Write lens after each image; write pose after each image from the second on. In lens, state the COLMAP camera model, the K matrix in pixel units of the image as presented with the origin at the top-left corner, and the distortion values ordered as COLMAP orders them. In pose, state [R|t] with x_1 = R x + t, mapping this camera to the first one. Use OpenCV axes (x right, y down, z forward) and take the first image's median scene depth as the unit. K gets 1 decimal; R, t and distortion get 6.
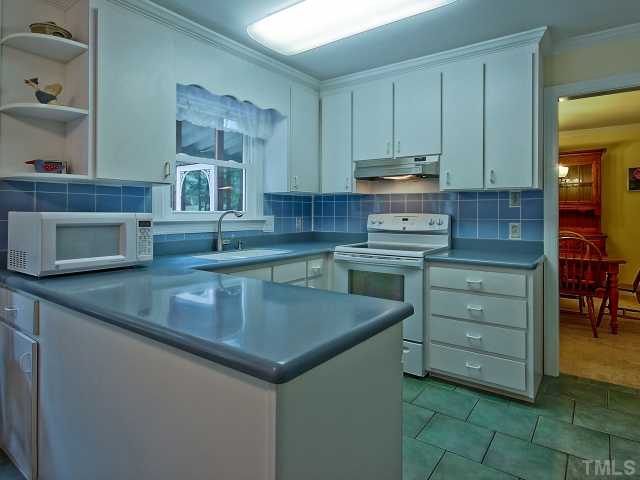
lens RADIAL K [[388.3, 0, 318.9], [0, 388.3, 210.6], [0, 0, 1]] dist [0.001581, 0.000570]
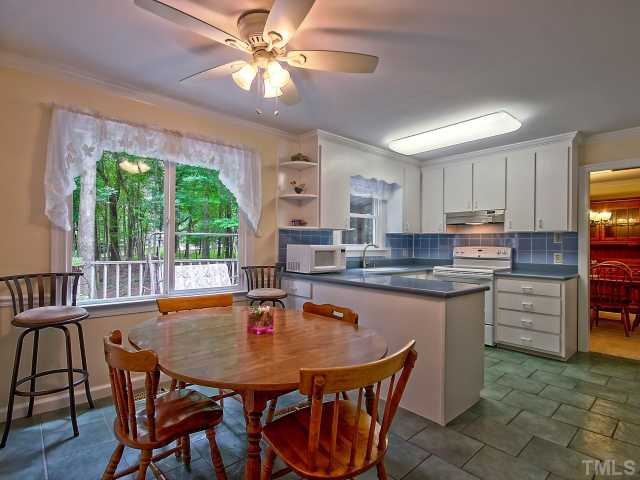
lens RADIAL K [[335.6, 0, 319.6], [0, 335.6, 243.1], [0, 0, 1]] dist [0.006271, -0.001020]
pose [[0.978420, 0.004171, -0.206585, -0.141539], [-0.004502, 0.999989, -0.001134, -0.002385], [0.206578, 0.002039, 0.978428, -0.490912]]
